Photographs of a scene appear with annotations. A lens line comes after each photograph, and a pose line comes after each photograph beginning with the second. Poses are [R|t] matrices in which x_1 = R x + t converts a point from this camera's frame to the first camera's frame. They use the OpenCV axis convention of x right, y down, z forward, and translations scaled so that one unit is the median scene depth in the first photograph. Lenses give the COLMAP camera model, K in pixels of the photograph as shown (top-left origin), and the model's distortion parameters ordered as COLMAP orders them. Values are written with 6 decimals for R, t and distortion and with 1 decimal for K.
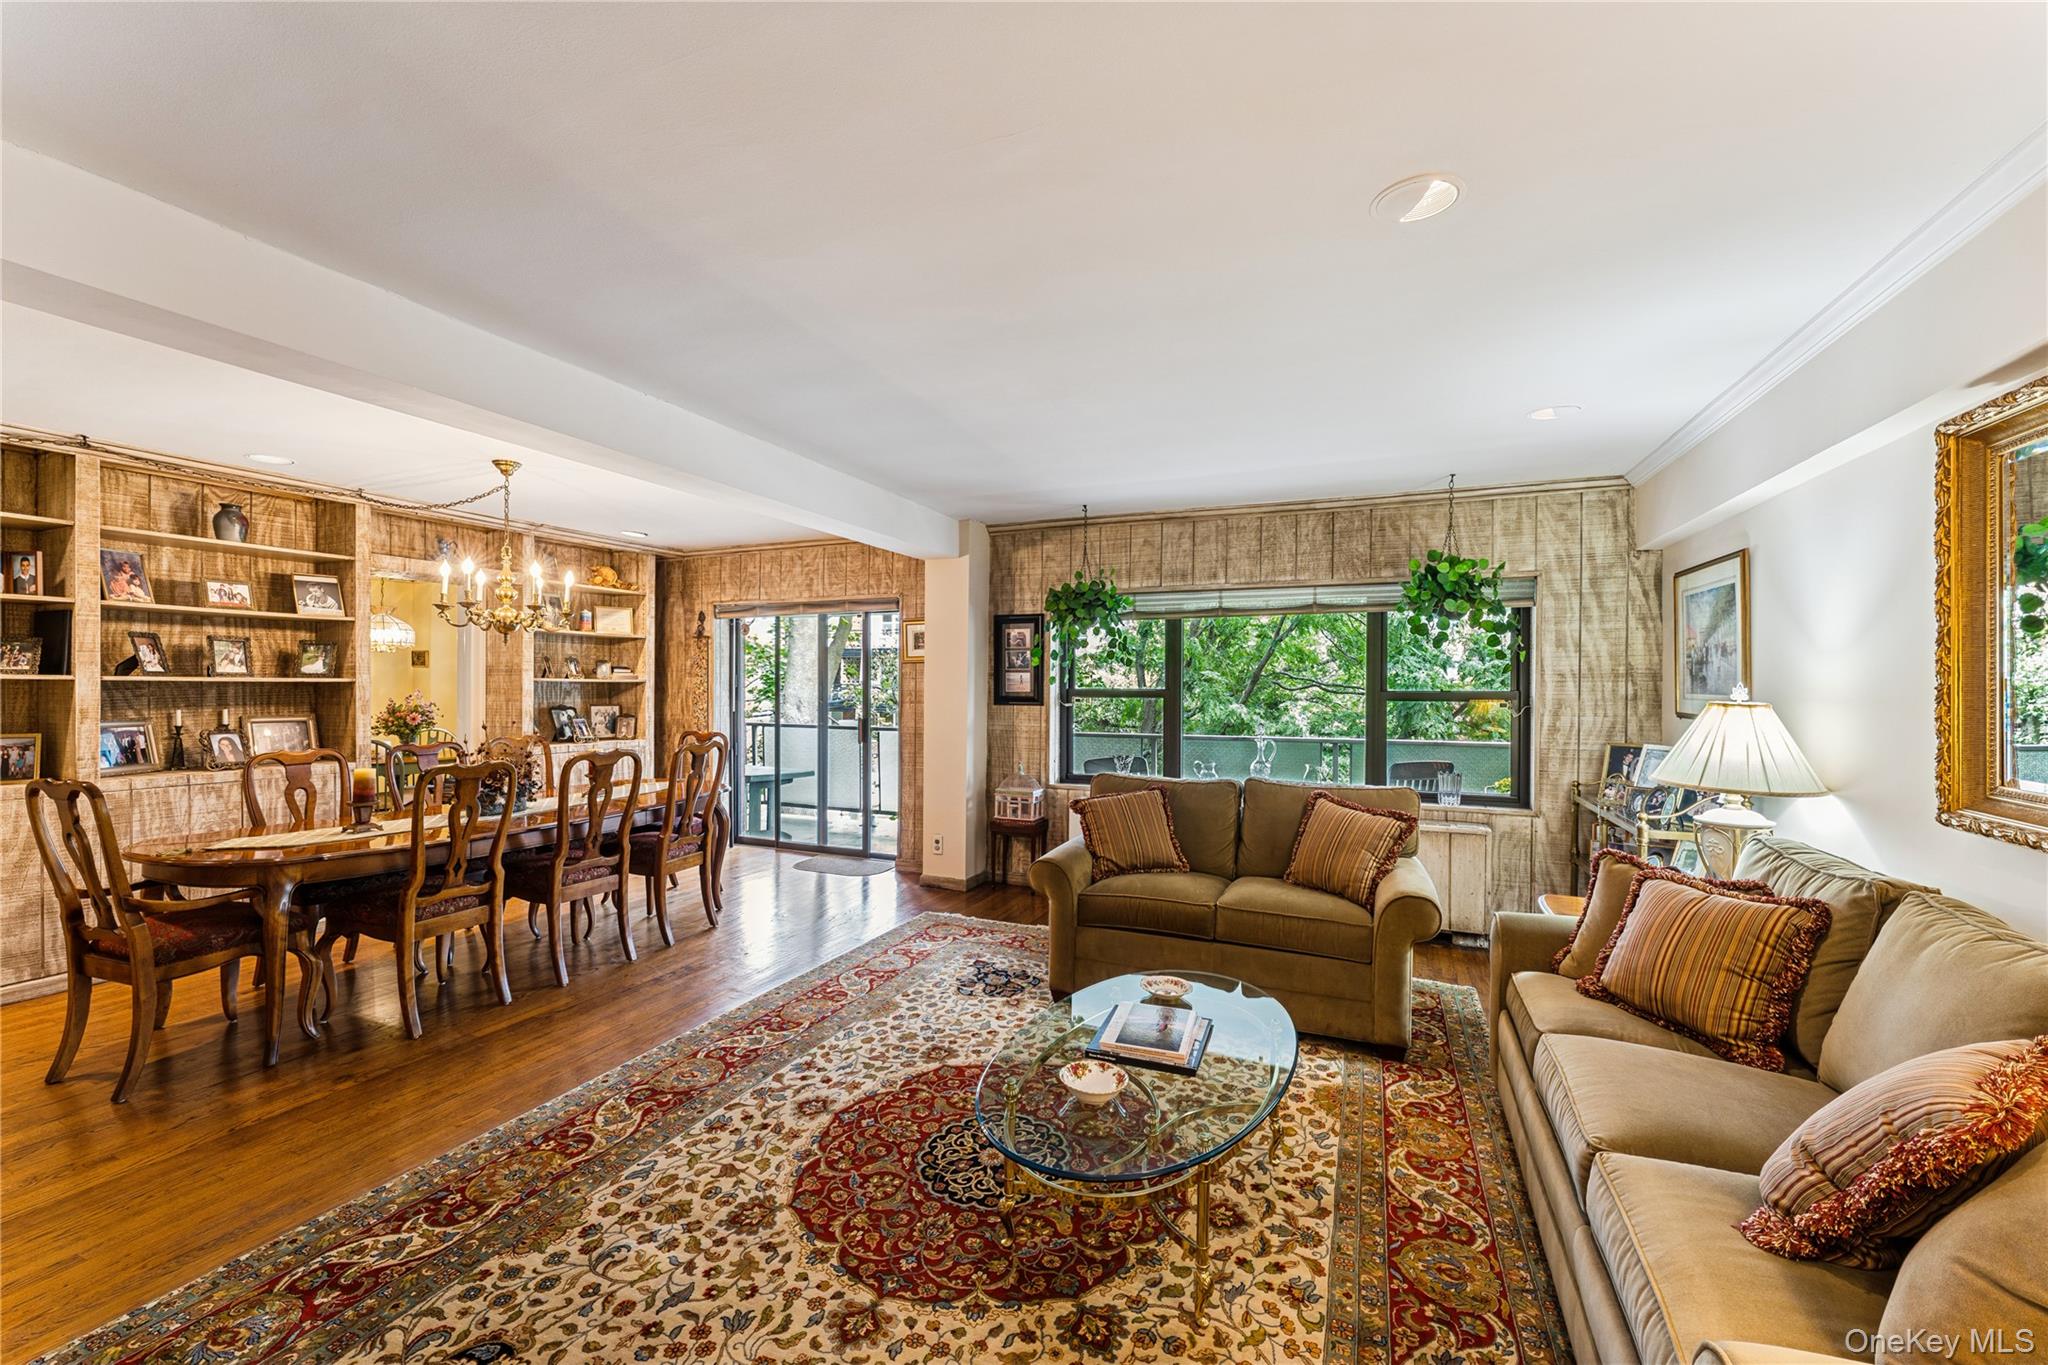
lens RADIAL K [[827.0, 0, 1024.0], [0, 827.0, 688.6], [0, 0, 1]] dist [0.004001, -0.000657]
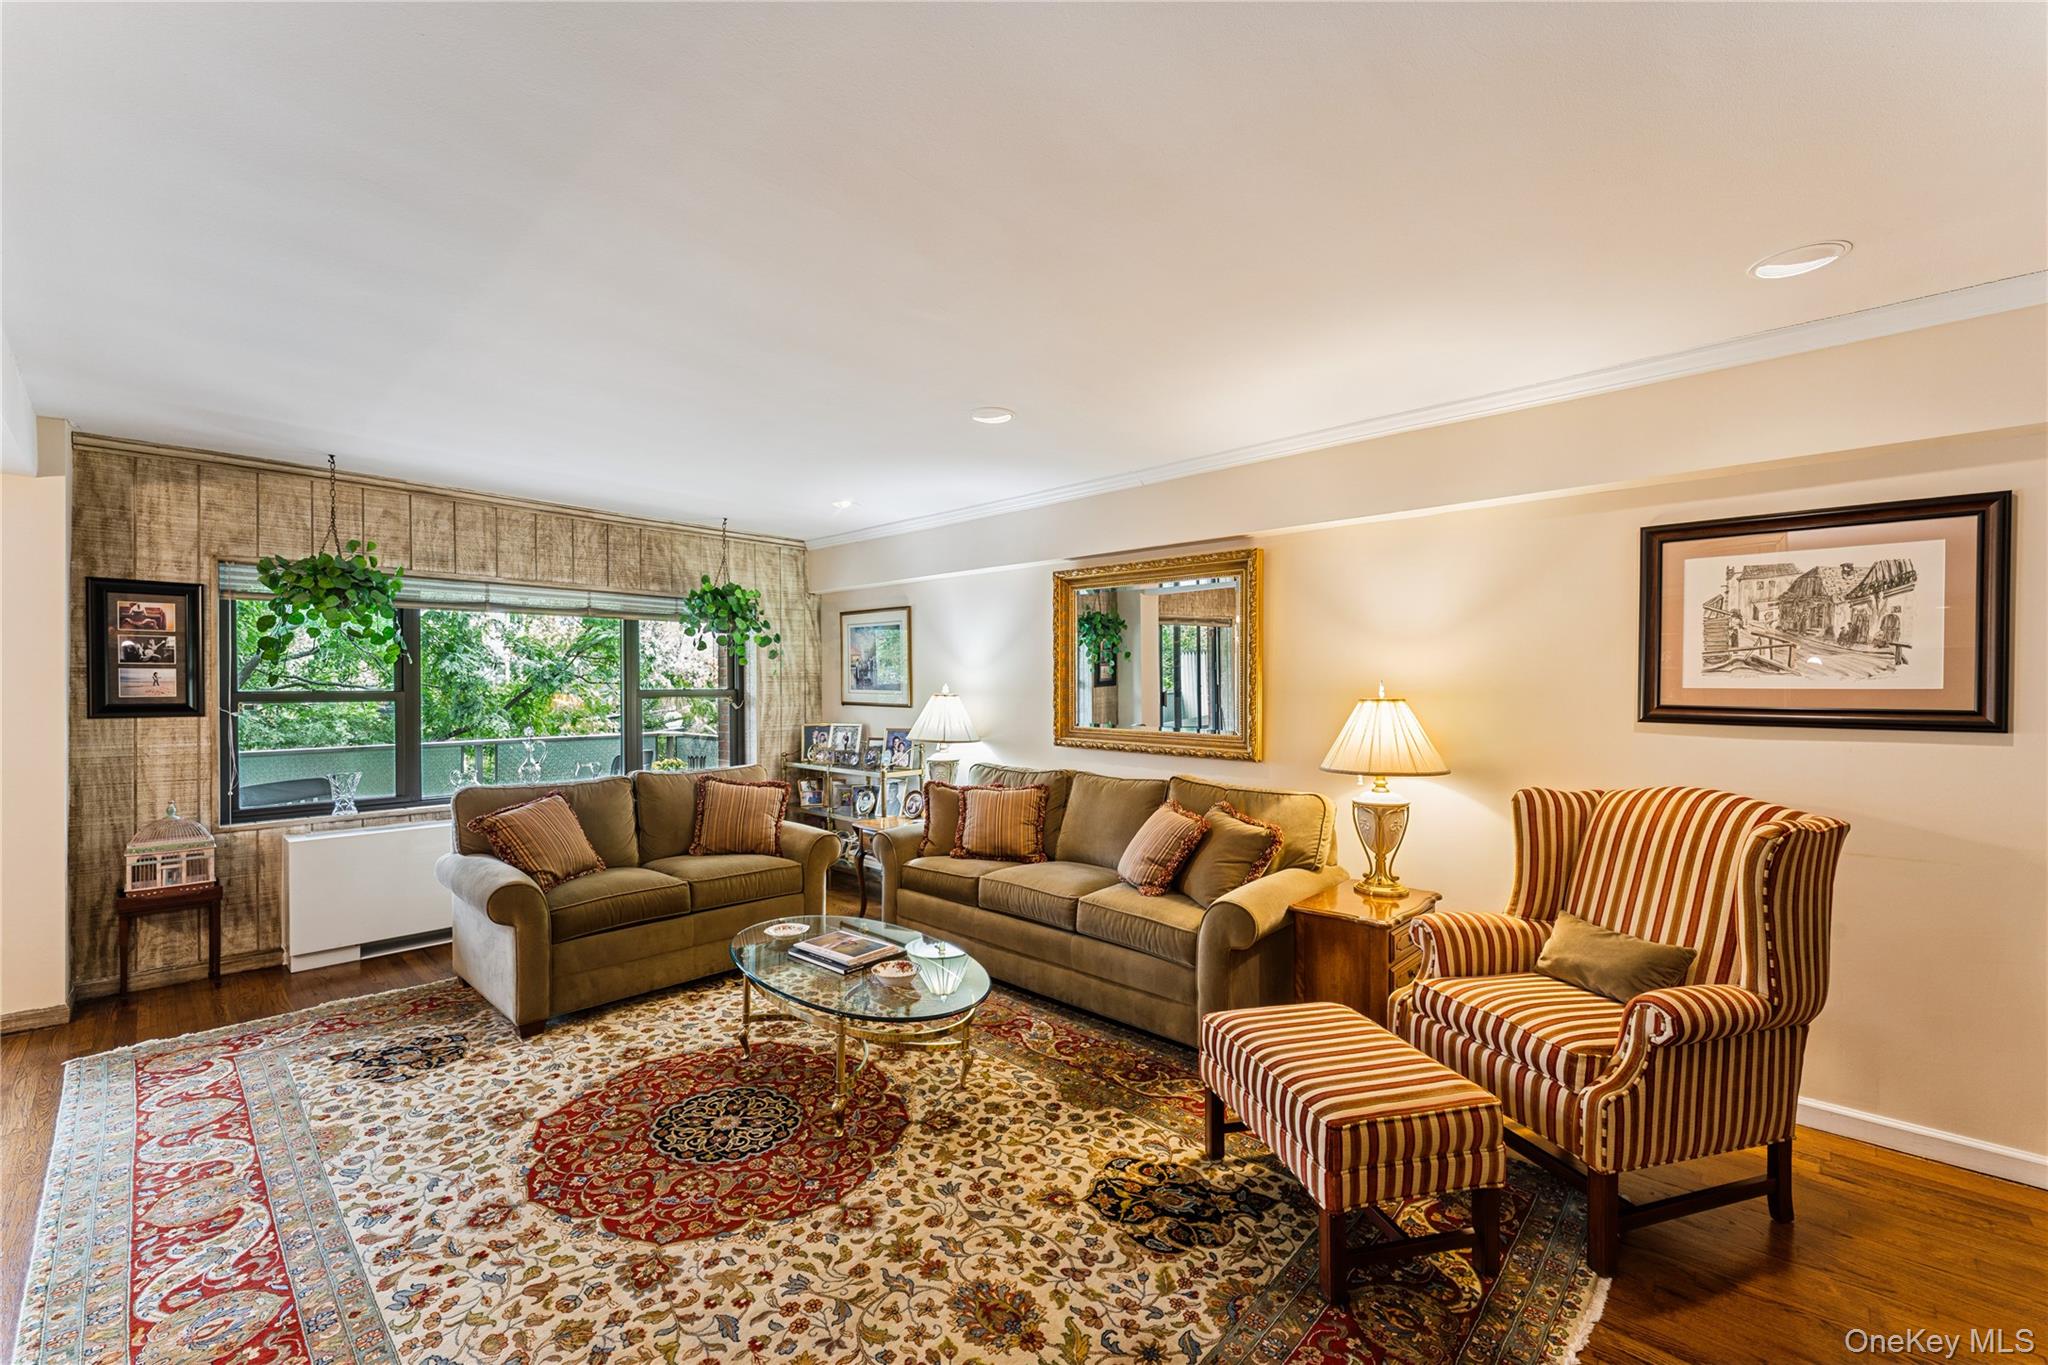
lens RADIAL K [[827.0, 0, 1019.4], [0, 827.0, 690.0], [0, 0, 1]] dist [0.004001, -0.000657]
pose [[0.332888, -0.011041, 0.942902, -0.745523], [0.004667, 0.999938, 0.010061, -0.009718], [-0.942955, 0.001052, 0.332919, 0.219652]]
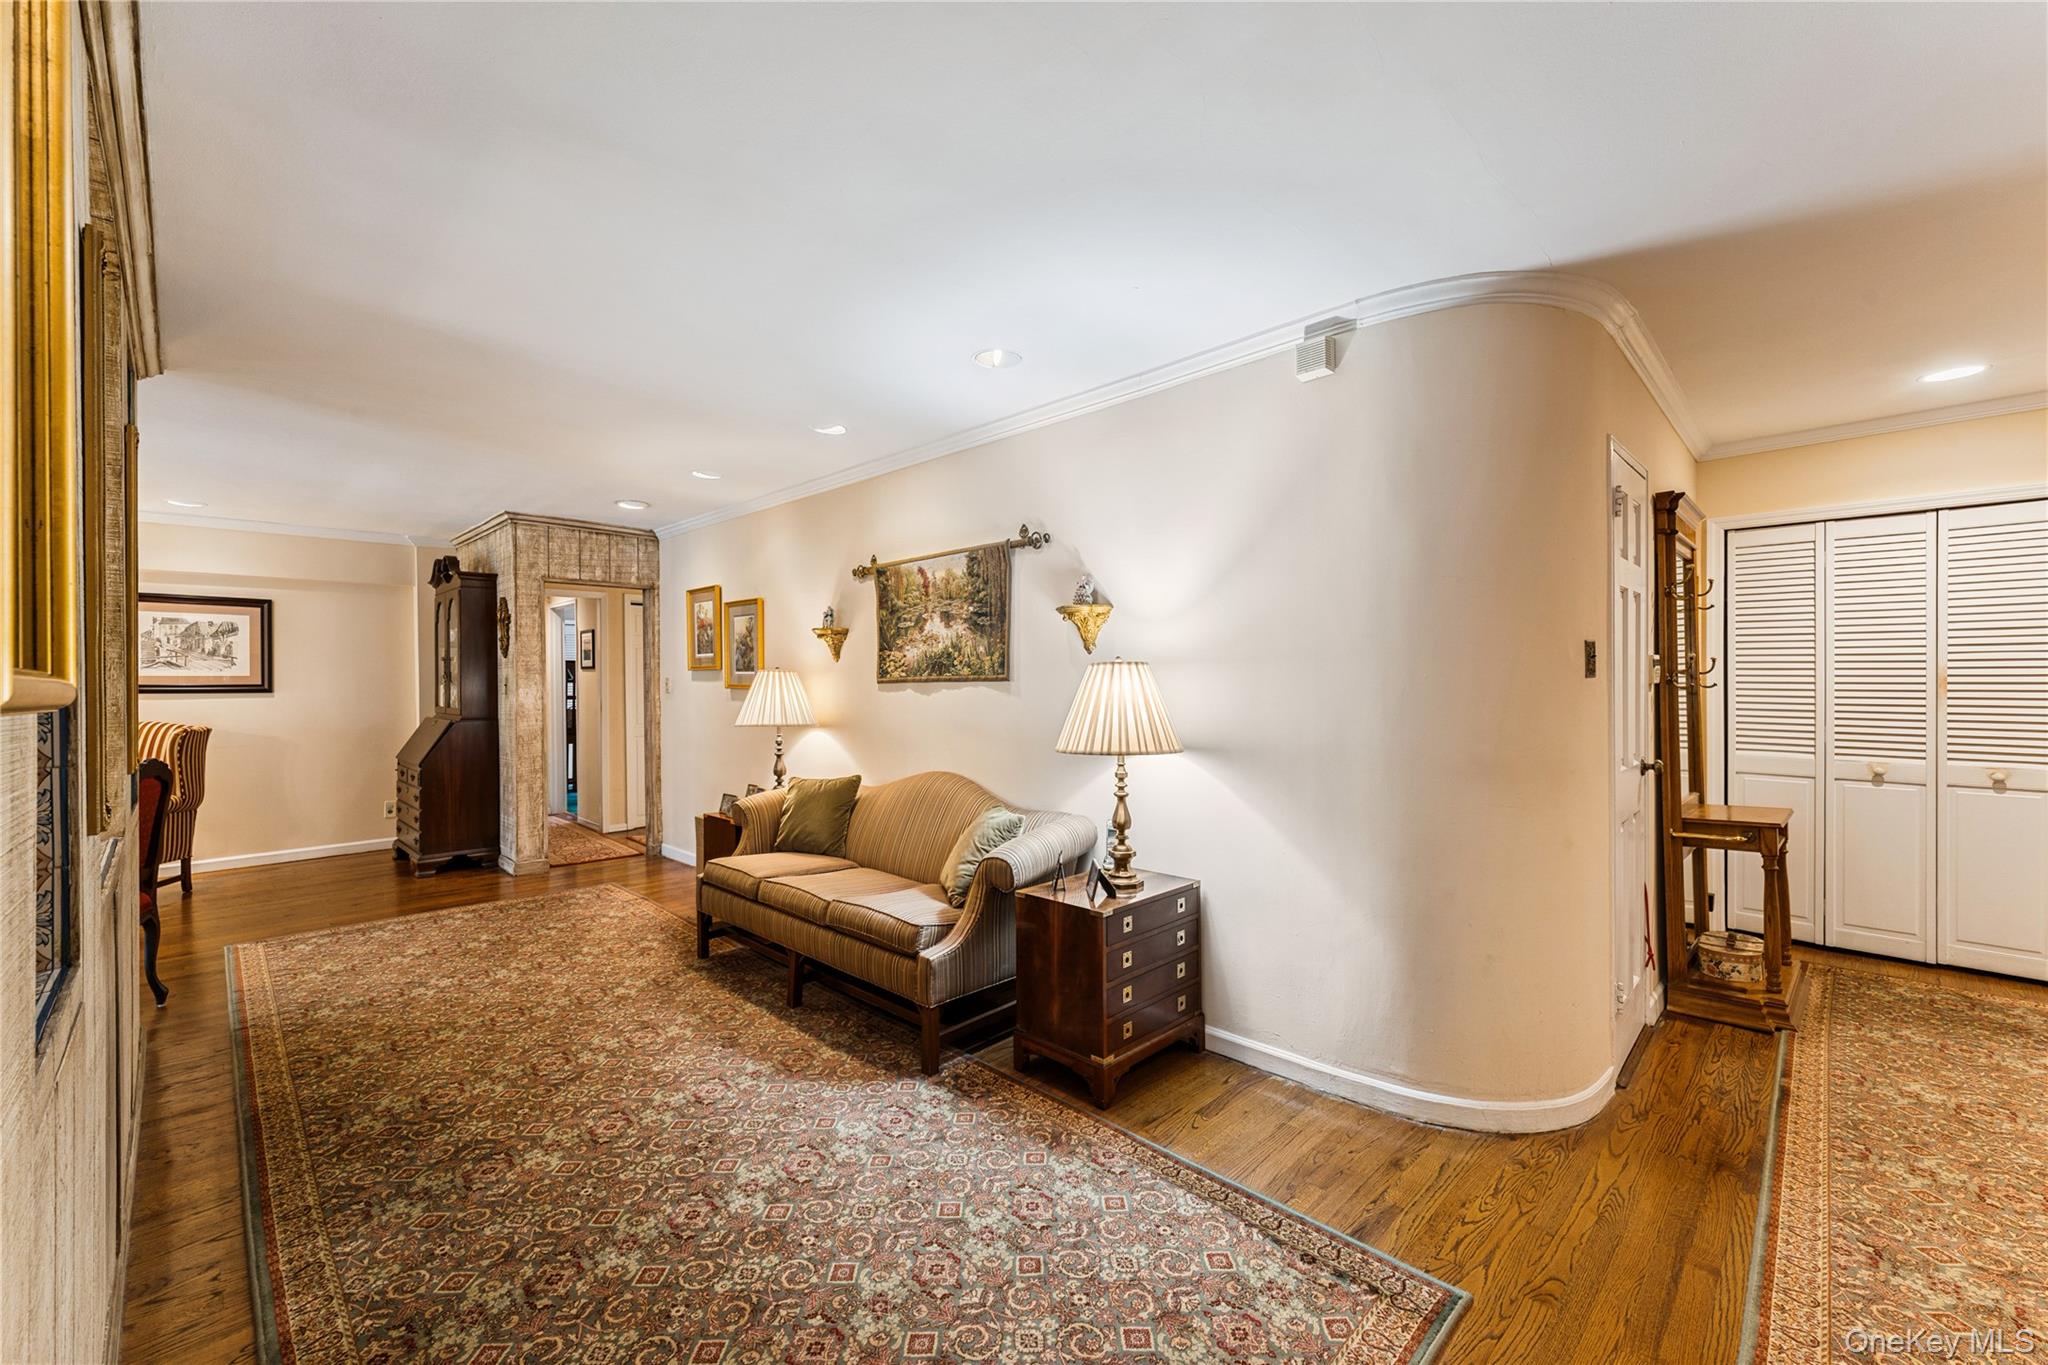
lens RADIAL K [[827.0, 0, 1008.6], [0, 827.0, 687.6], [0, 0, 1]] dist [0.004001, -0.000657]
pose [[-0.930740, -0.005110, 0.365645, -2.241301], [0.000344, 0.999890, 0.014850, 0.001480], [-0.365680, 0.013947, -0.930636, 0.887762]]
